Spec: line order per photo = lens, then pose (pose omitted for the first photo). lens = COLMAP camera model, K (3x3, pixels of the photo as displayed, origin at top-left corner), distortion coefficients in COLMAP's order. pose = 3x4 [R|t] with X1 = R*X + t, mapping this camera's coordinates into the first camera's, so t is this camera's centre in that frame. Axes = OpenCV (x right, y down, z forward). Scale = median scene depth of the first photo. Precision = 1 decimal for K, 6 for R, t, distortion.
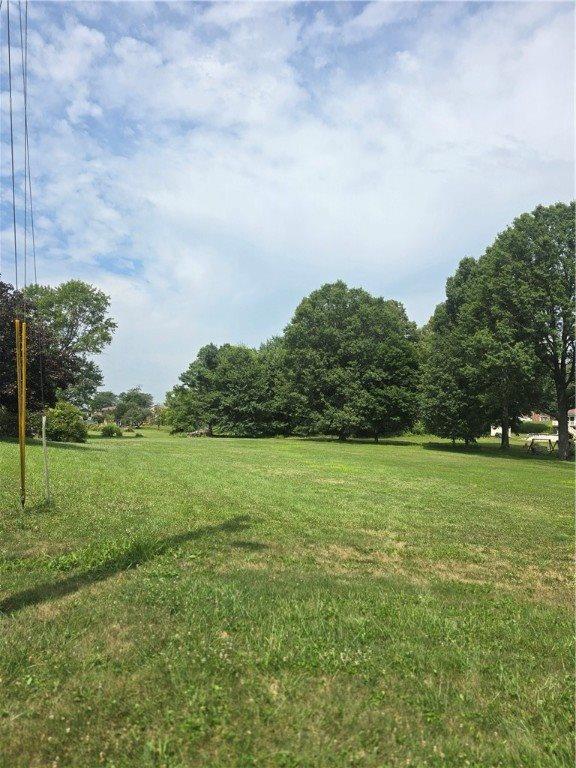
lens RADIAL K [[508.2, 0, 281.6], [0, 508.2, 385.7], [0, 0, 1]] dist [0.072415, -0.068762]
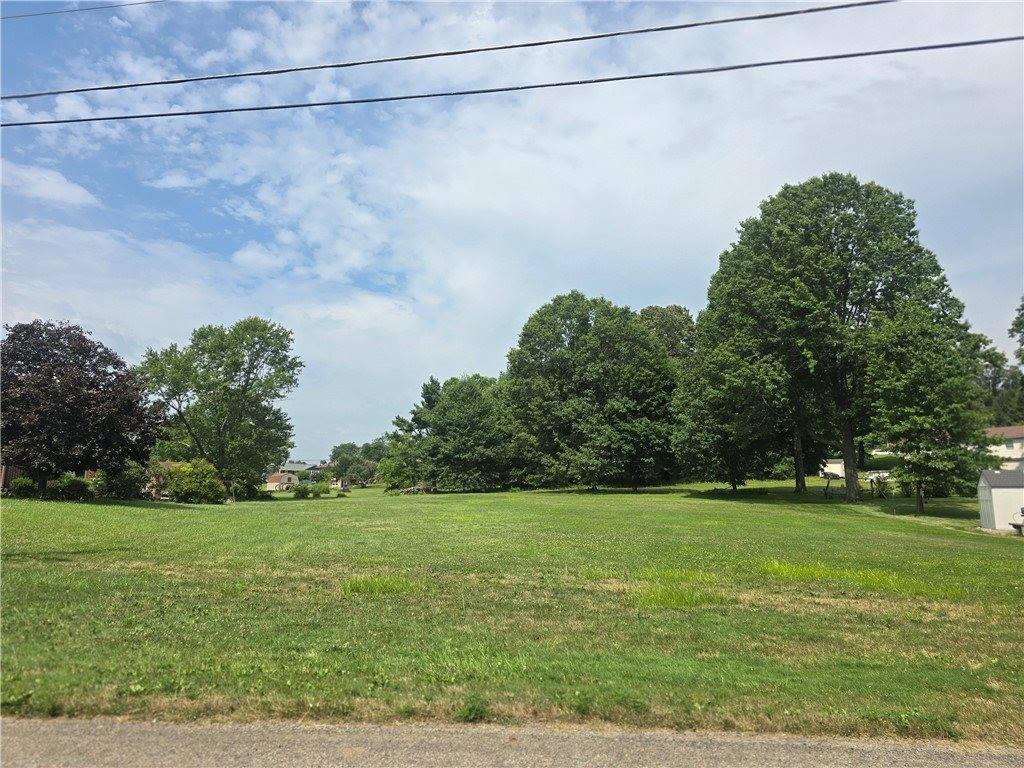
lens RADIAL K [[677.6, 0, 512.0], [0, 677.6, 384.0], [0, 0, 1]] dist [0.072415, -0.068762]
pose [[0.990971, -0.062041, -0.118857, 0.151689], [0.054820, 0.996501, -0.063091, 0.003710], [0.122355, 0.056005, 0.990905, -0.070709]]
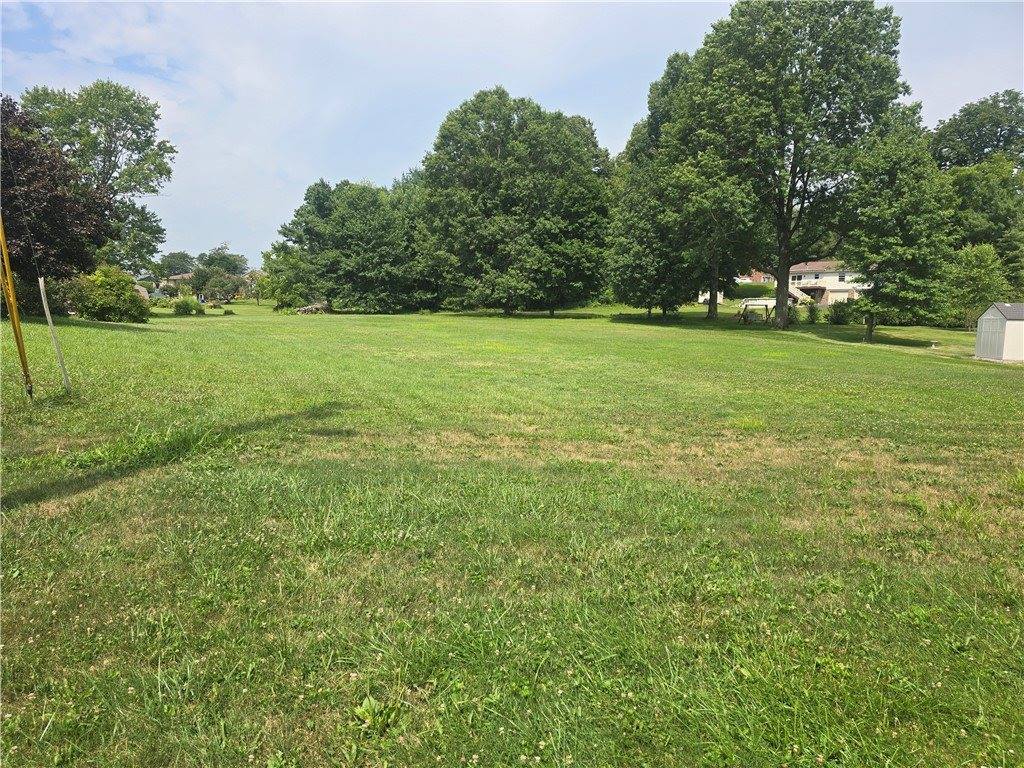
lens RADIAL K [[678.7, 0, 500.1], [0, 678.7, 387.0], [0, 0, 1]] dist [0.079175, -0.070248]
pose [[0.995037, -0.033532, 0.093682, 0.010525], [0.013271, 0.977817, 0.209042, 0.001726], [-0.098614, -0.206761, 0.973409, -0.006752]]
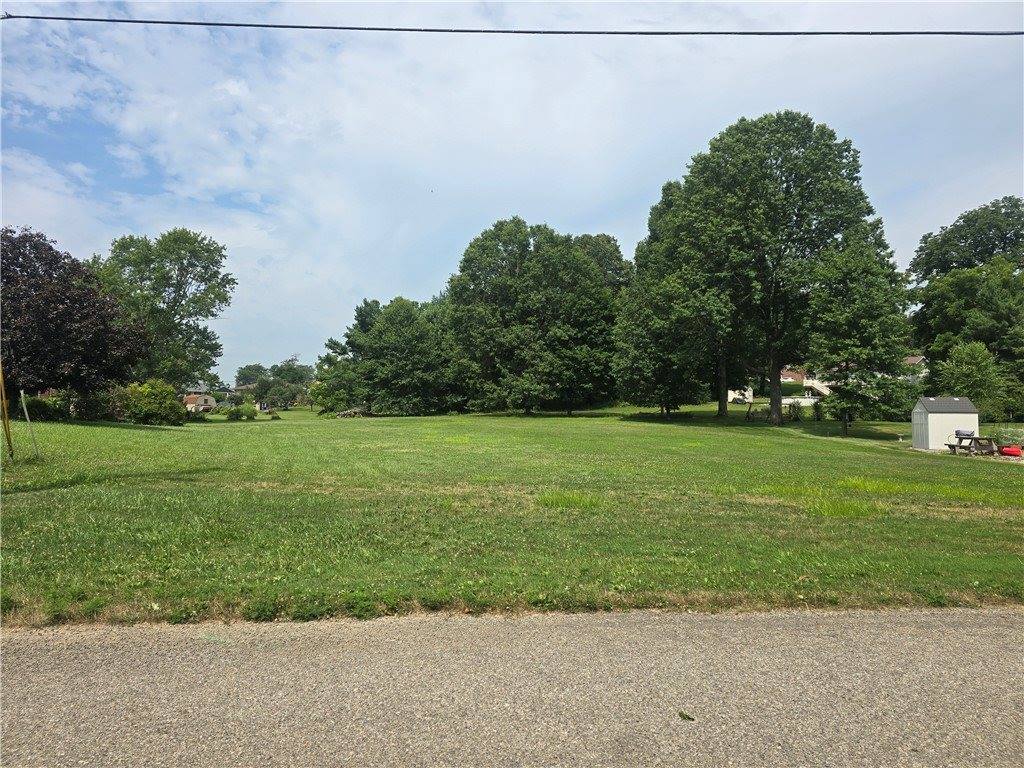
lens RADIAL K [[672.3, 0, 502.4], [0, 672.3, 383.7], [0, 0, 1]] dist [0.082585, -0.068537]
pose [[0.999248, -0.037726, 0.008920, 0.080308], [0.037205, 0.997916, 0.052725, 0.000213], [-0.010891, -0.052354, 0.998569, -0.080620]]
